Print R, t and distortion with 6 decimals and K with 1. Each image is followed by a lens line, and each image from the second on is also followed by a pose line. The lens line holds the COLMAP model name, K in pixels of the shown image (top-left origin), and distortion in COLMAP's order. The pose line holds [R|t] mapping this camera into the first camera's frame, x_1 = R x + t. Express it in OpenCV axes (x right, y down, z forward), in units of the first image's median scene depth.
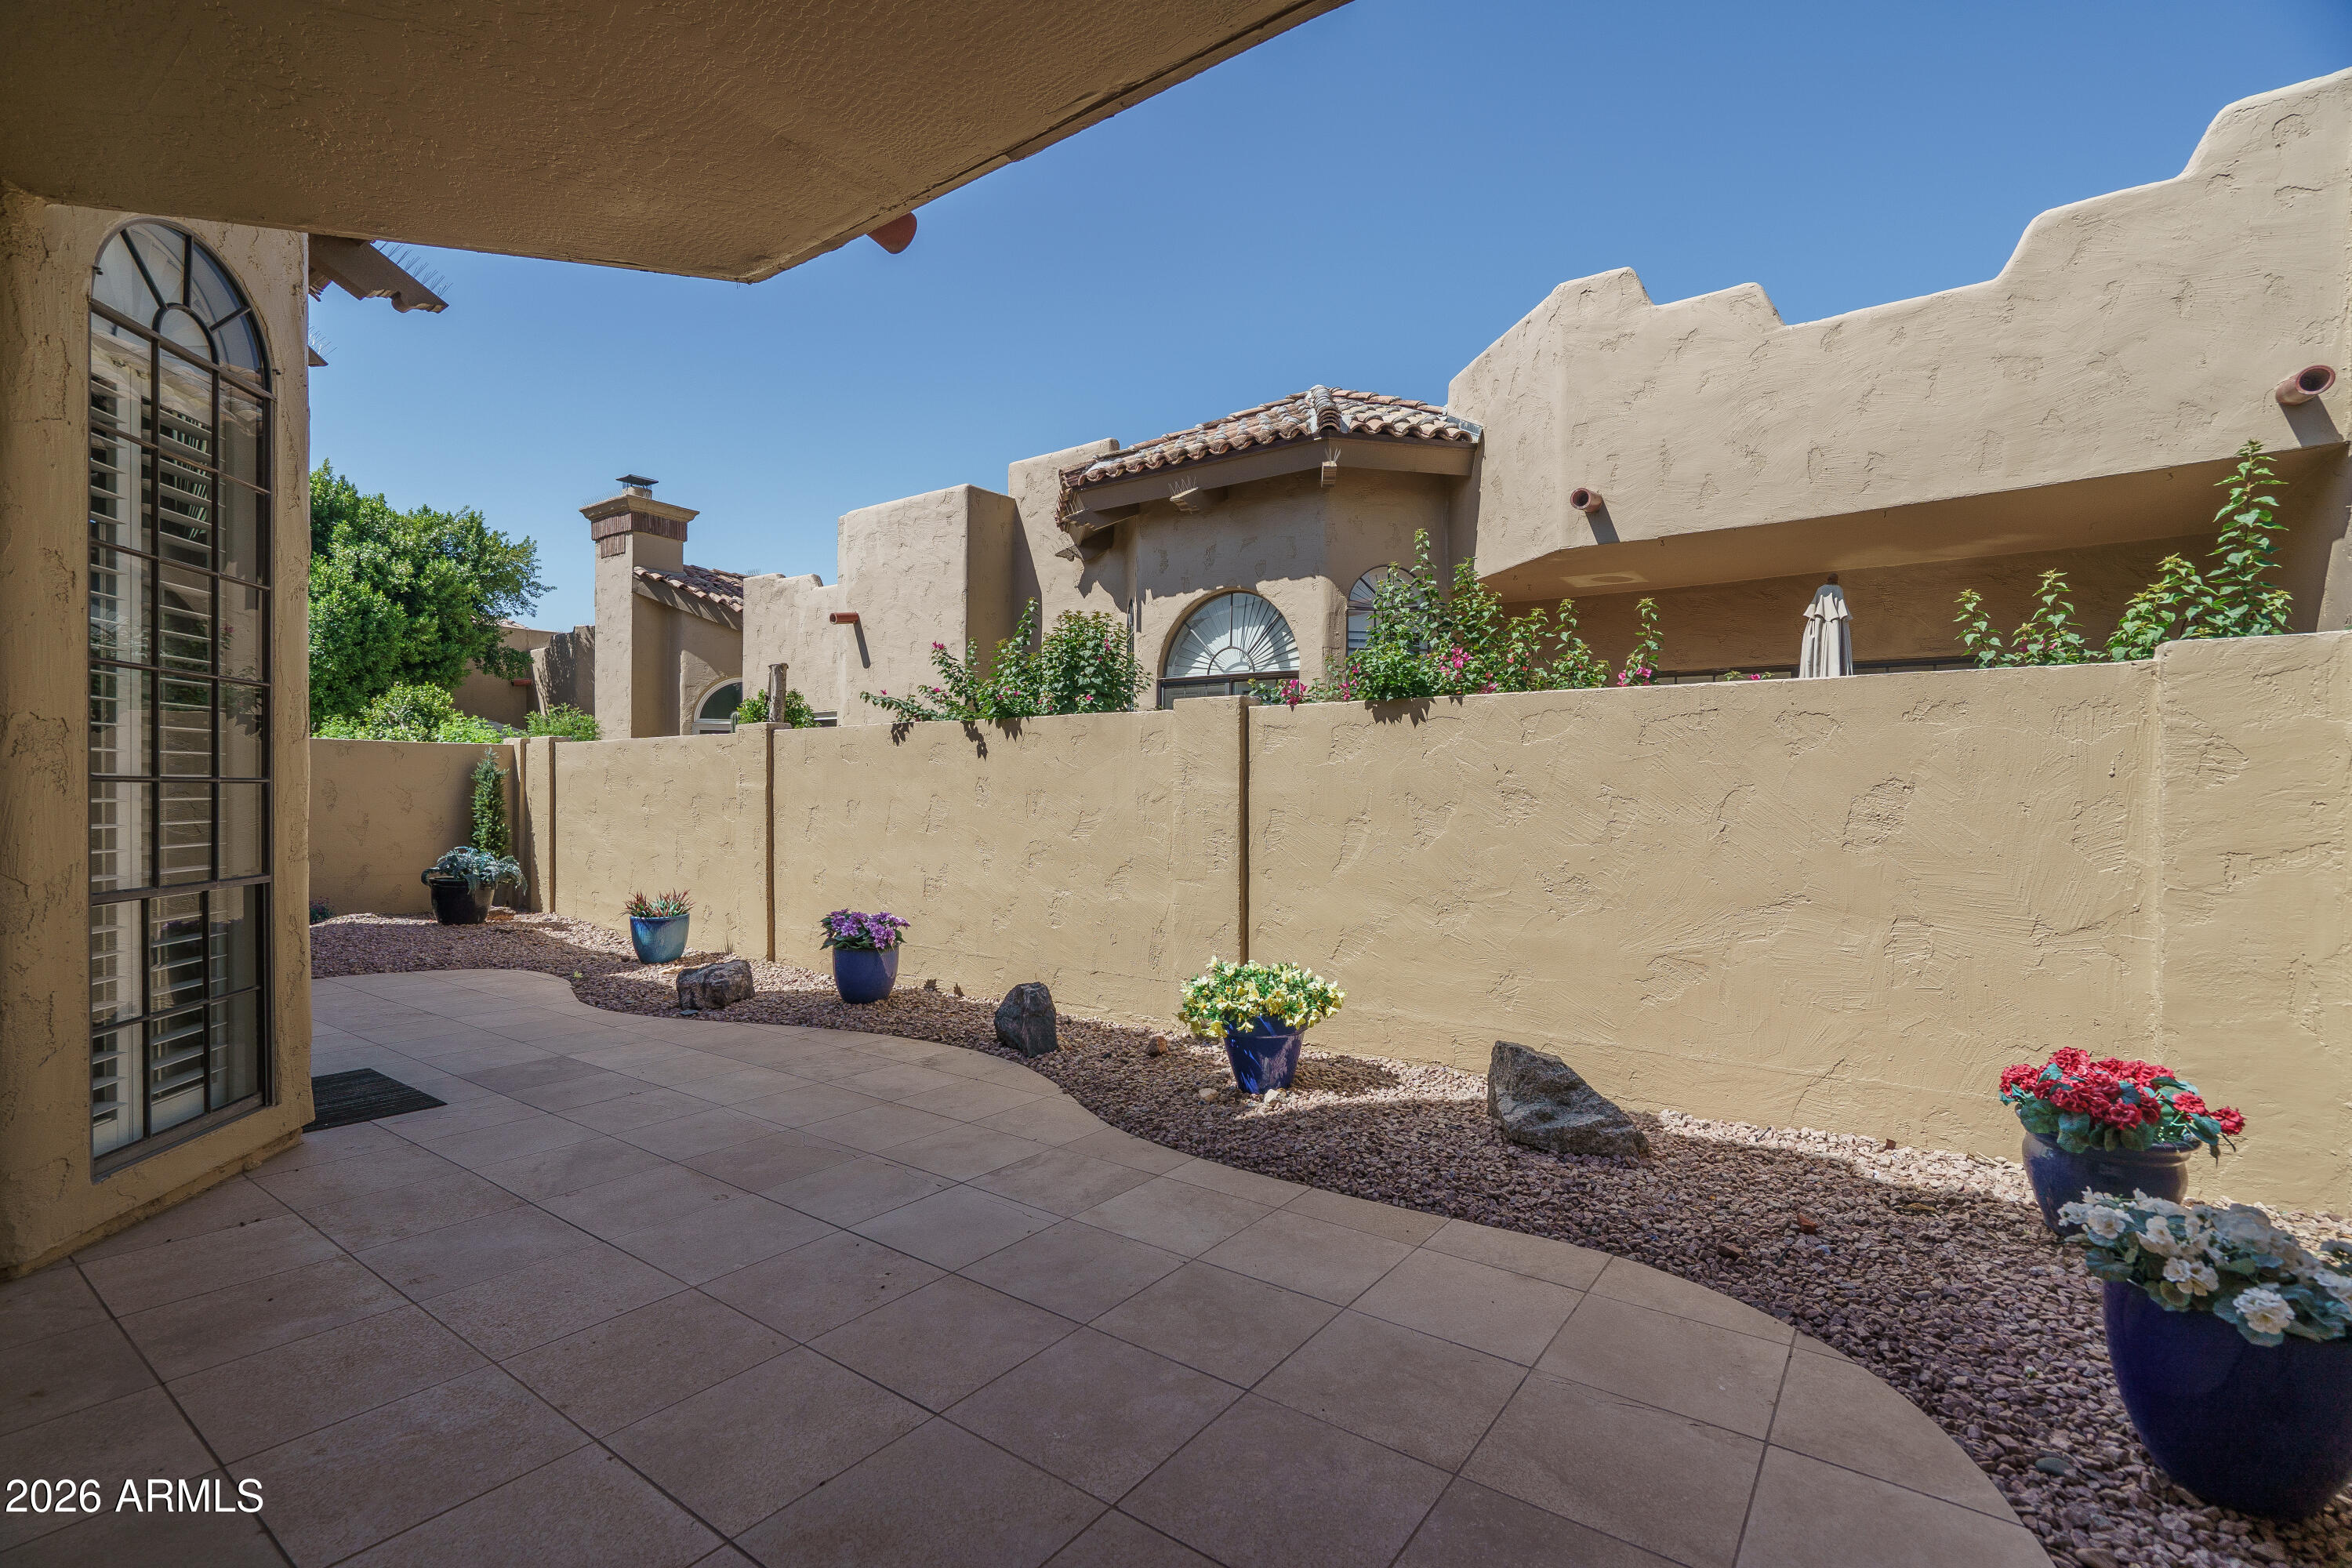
lens RADIAL K [[1063.6, 0, 1169.4], [0, 1063.6, 792.8], [0, 0, 1]] dist [0.016965, -0.000228]
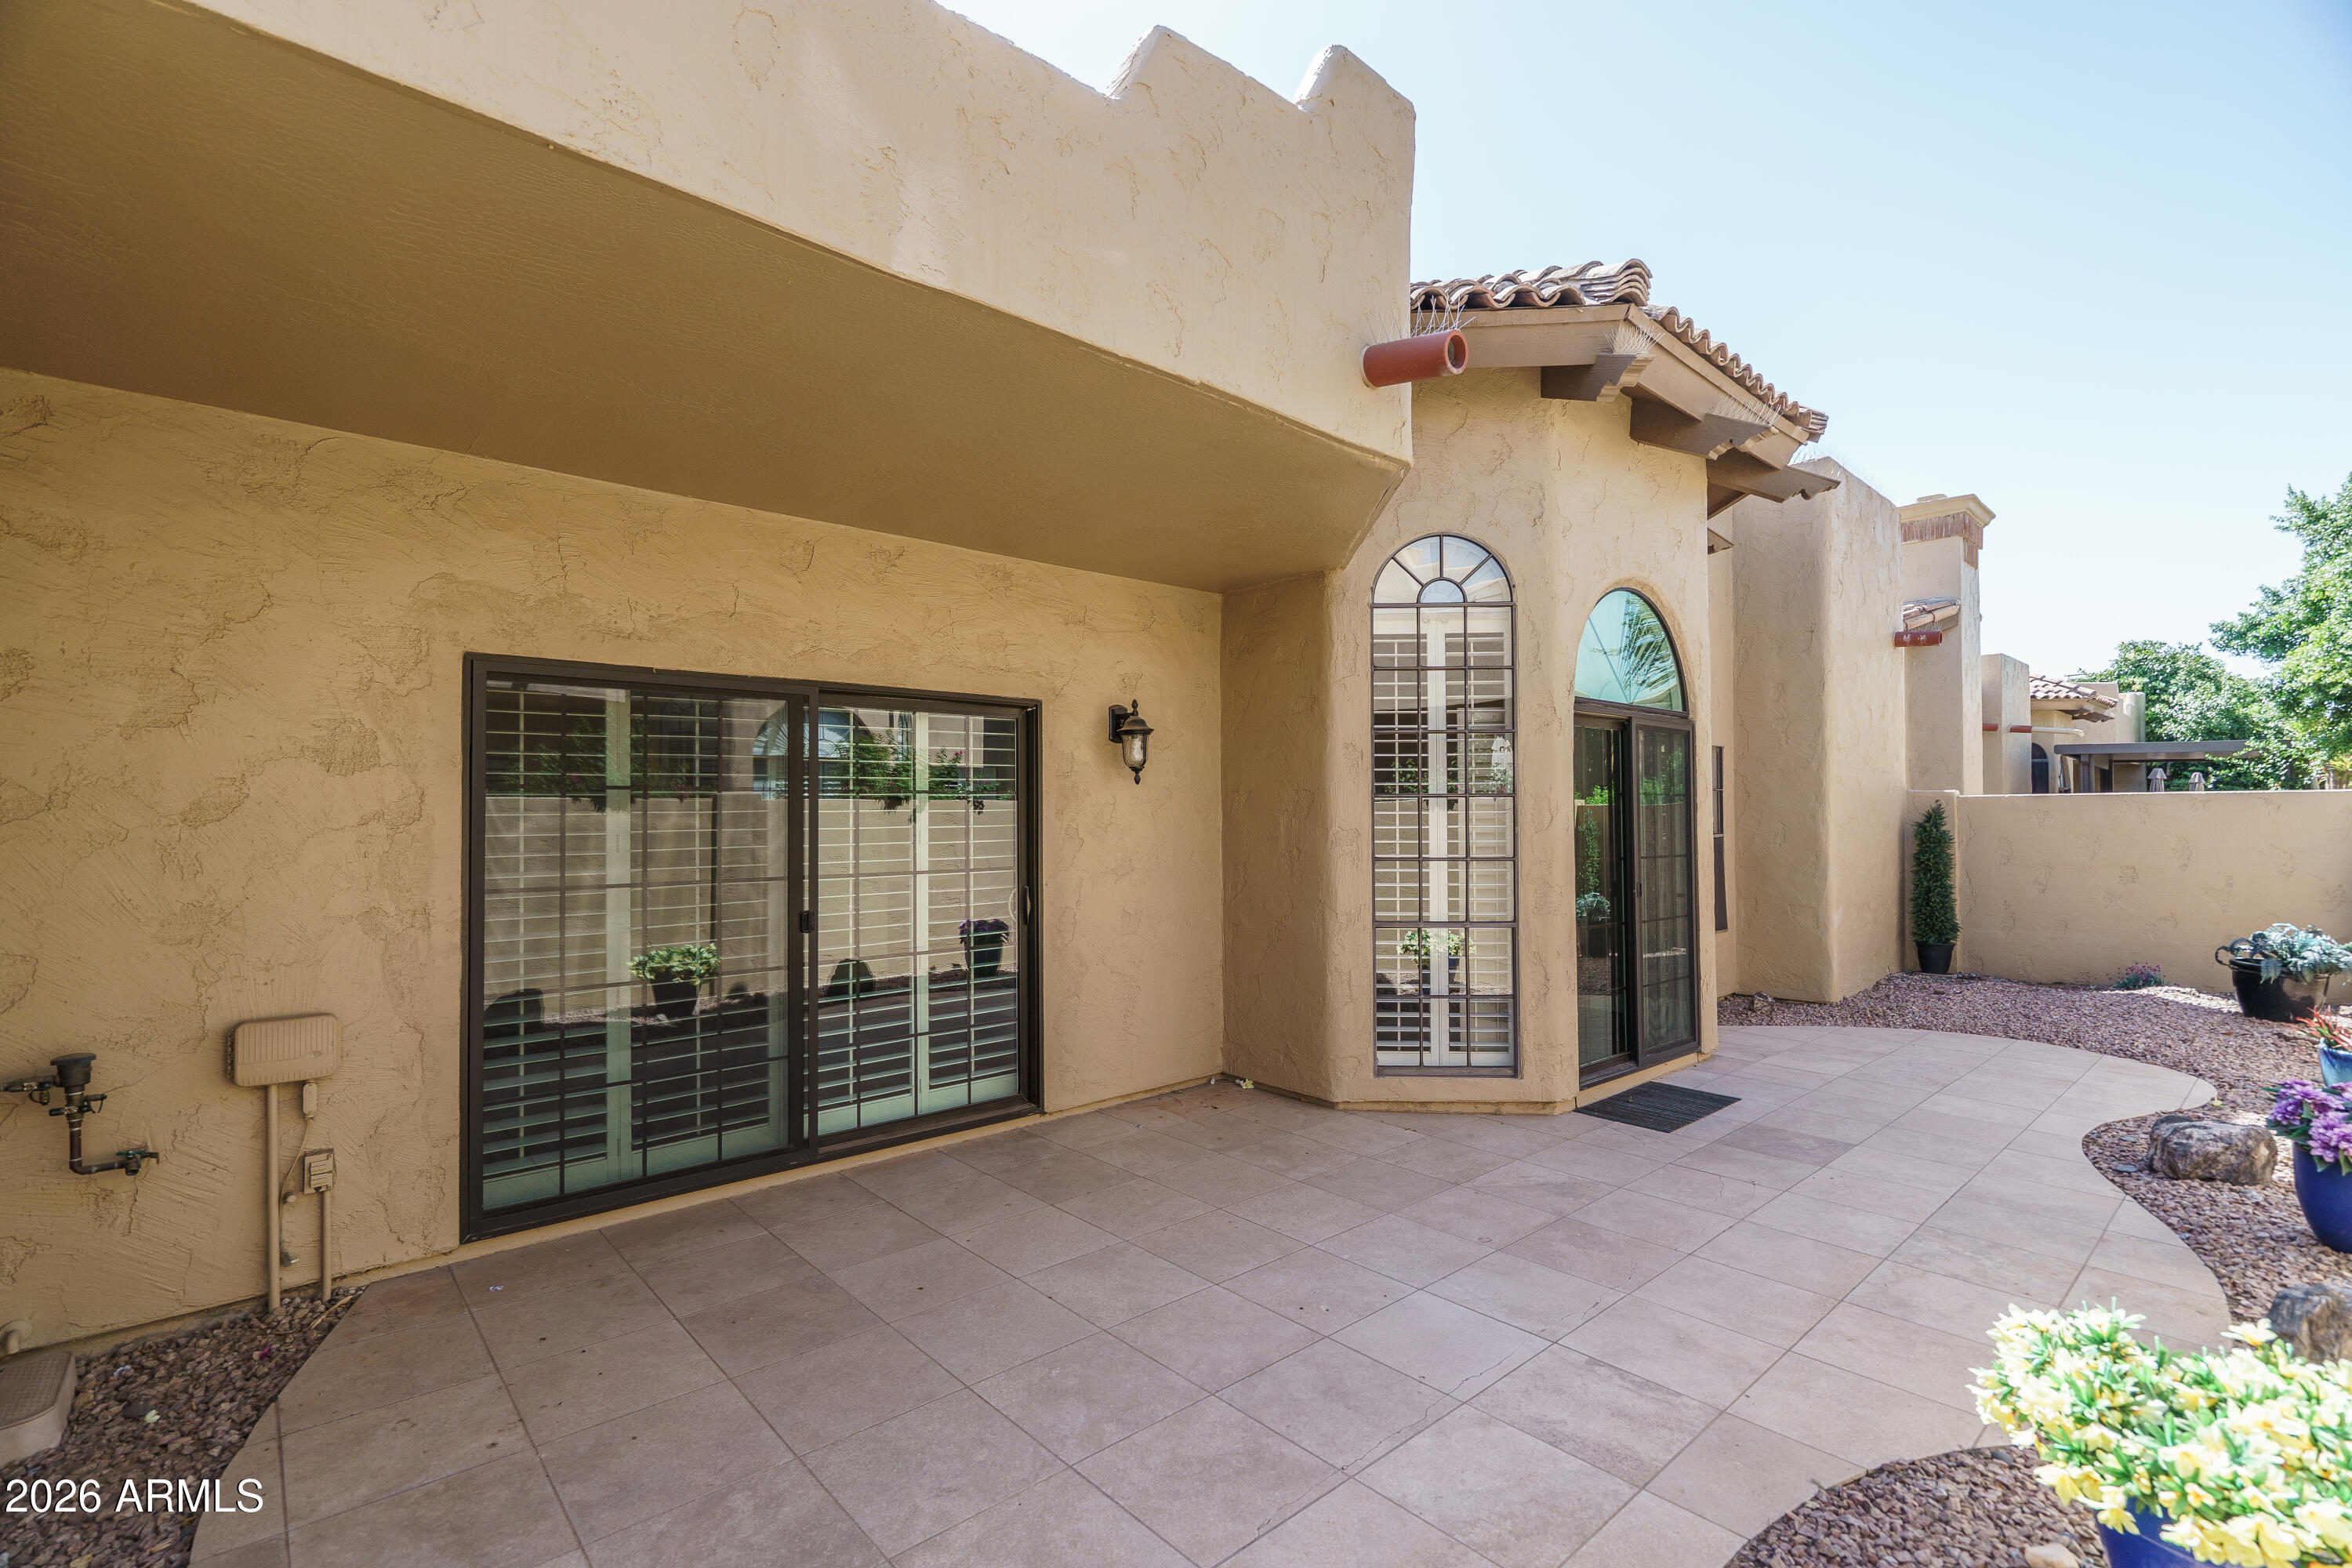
lens RADIAL K [[1068.4, 0, 1165.3], [0, 1068.4, 800.4], [0, 0, 1]] dist [-0.001427, 0.000025]
pose [[-0.214169, -0.022358, -0.976541, 0.608822], [0.001322, 0.999730, -0.023179, -0.050471], [0.976796, -0.006255, -0.214082, 0.716722]]
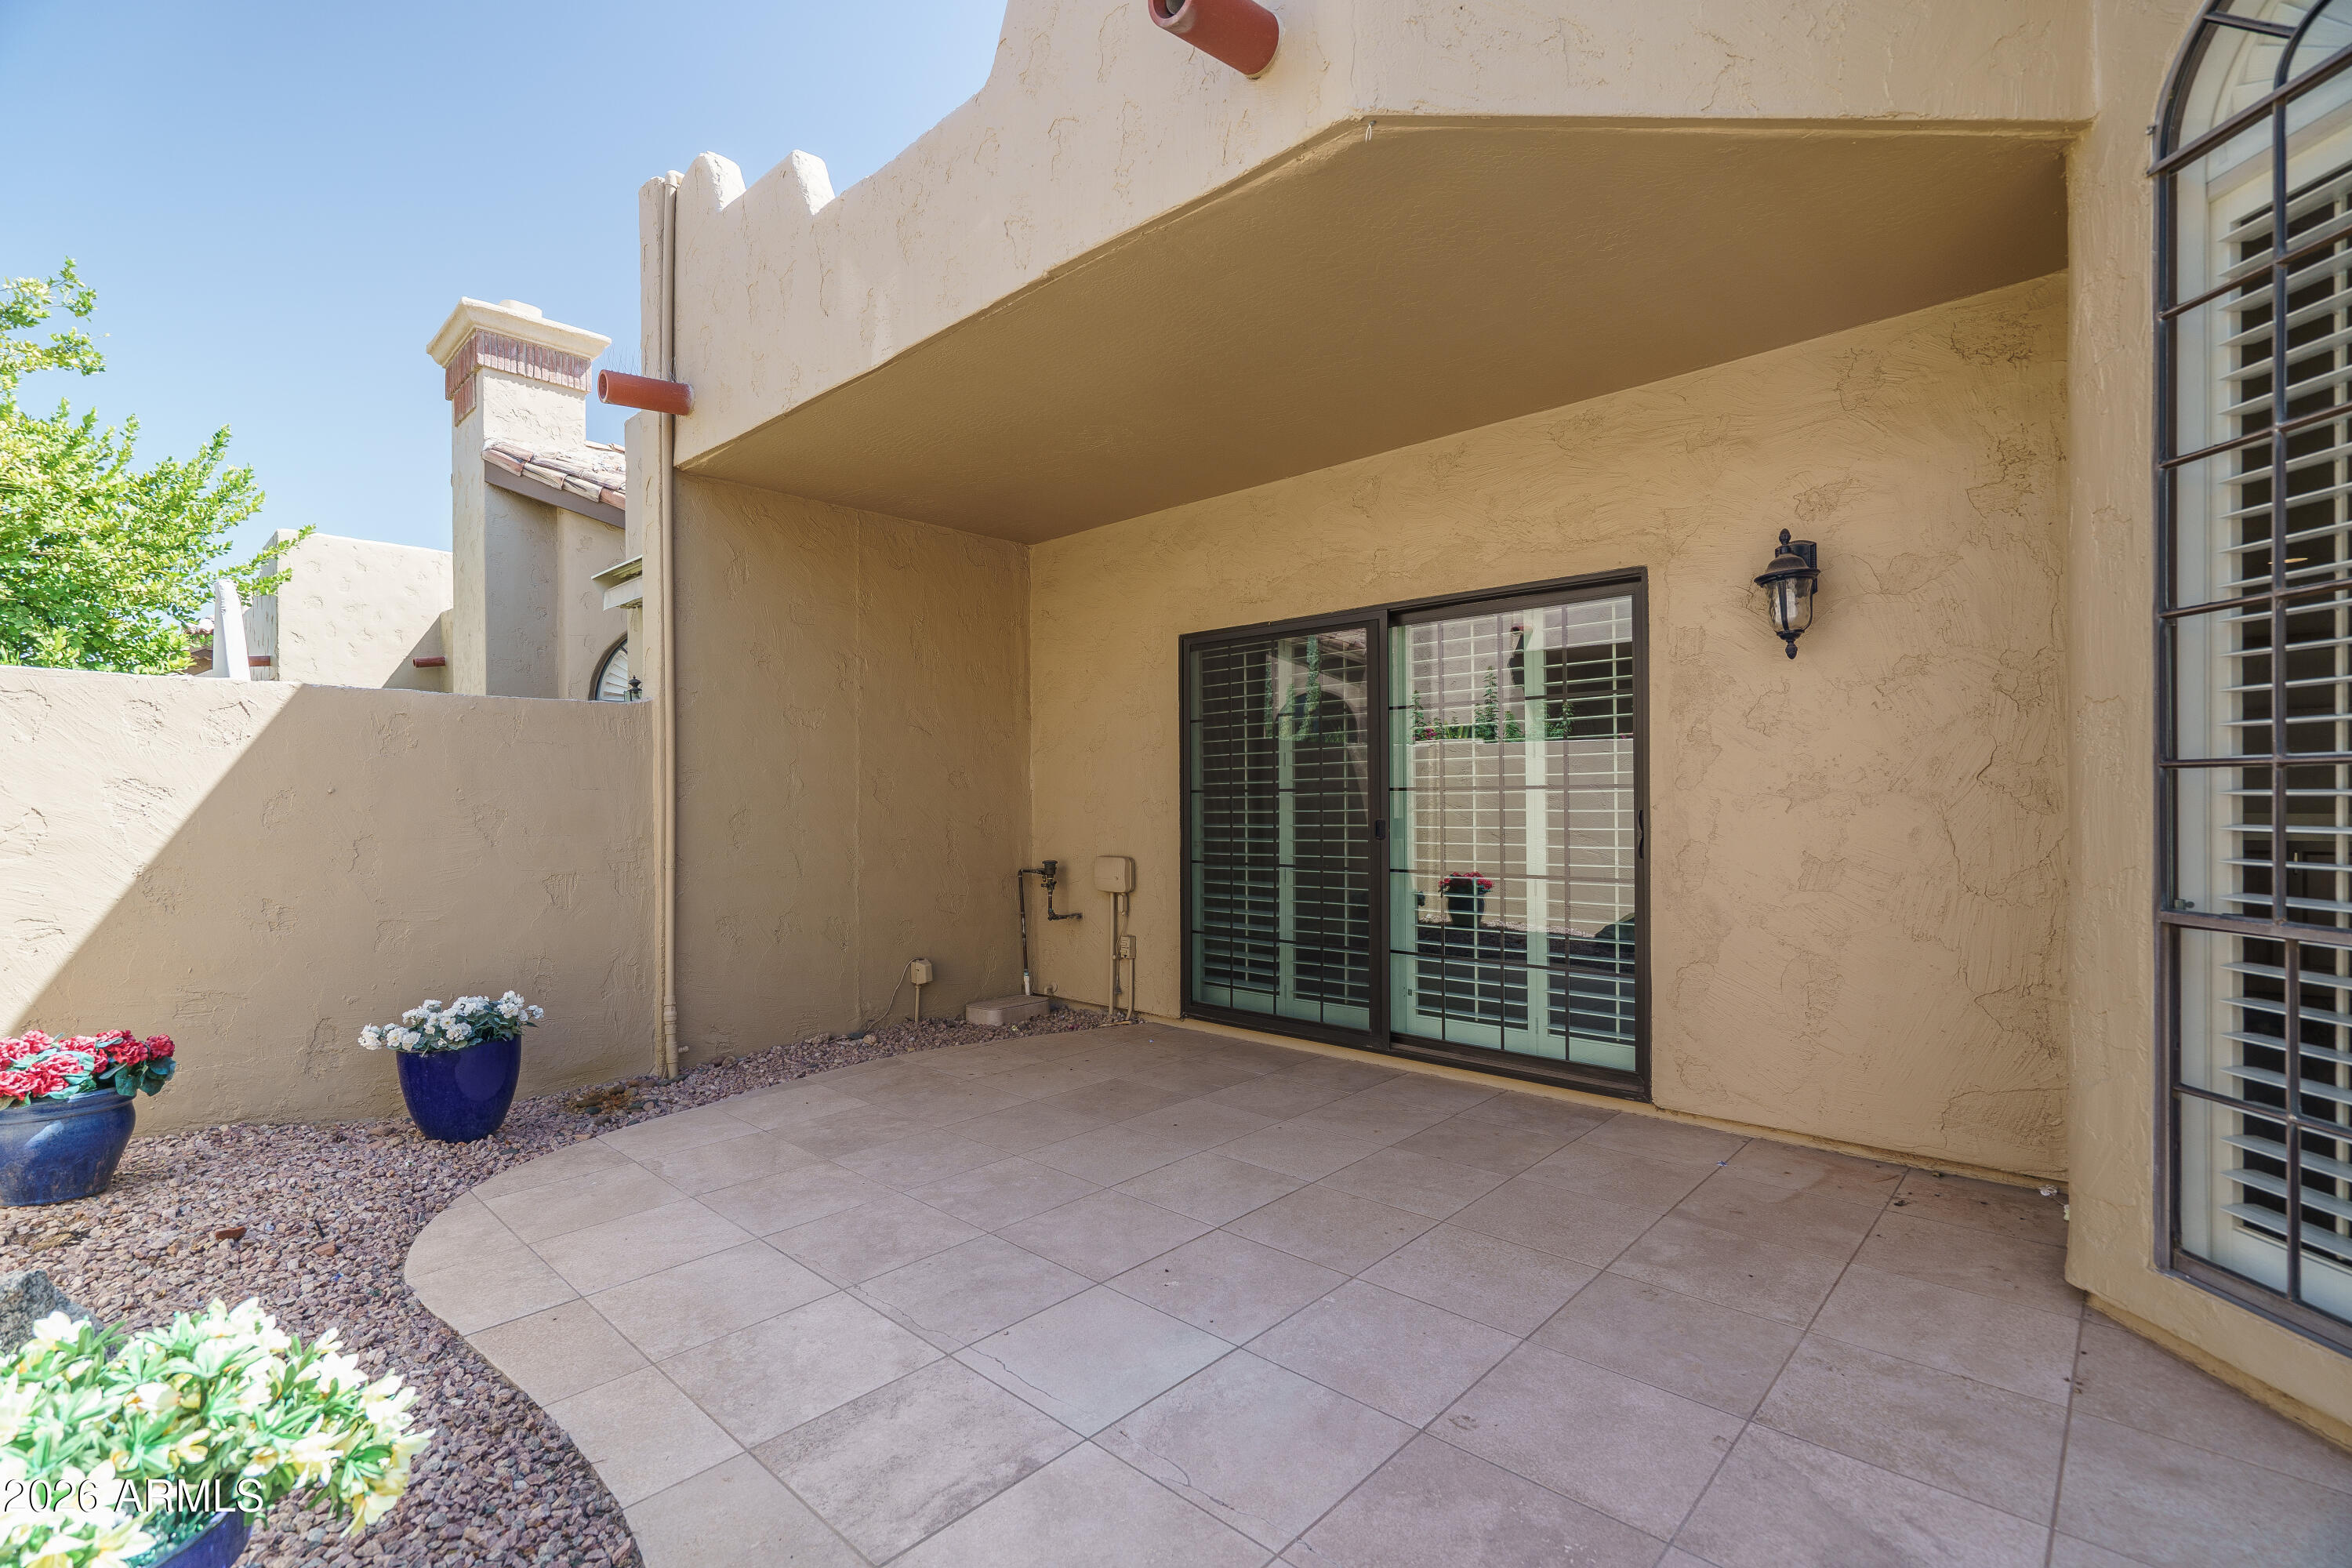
lens RADIAL K [[1055.0, 0, 1171.7], [0, 1055.0, 798.9], [0, 0, 1]] dist [-0.009222, 0.005262]
pose [[-0.991826, -0.001817, 0.127581, -0.257326], [-0.001280, 0.999990, 0.004292, 0.006792], [-0.127588, 0.004094, -0.991819, 1.282536]]
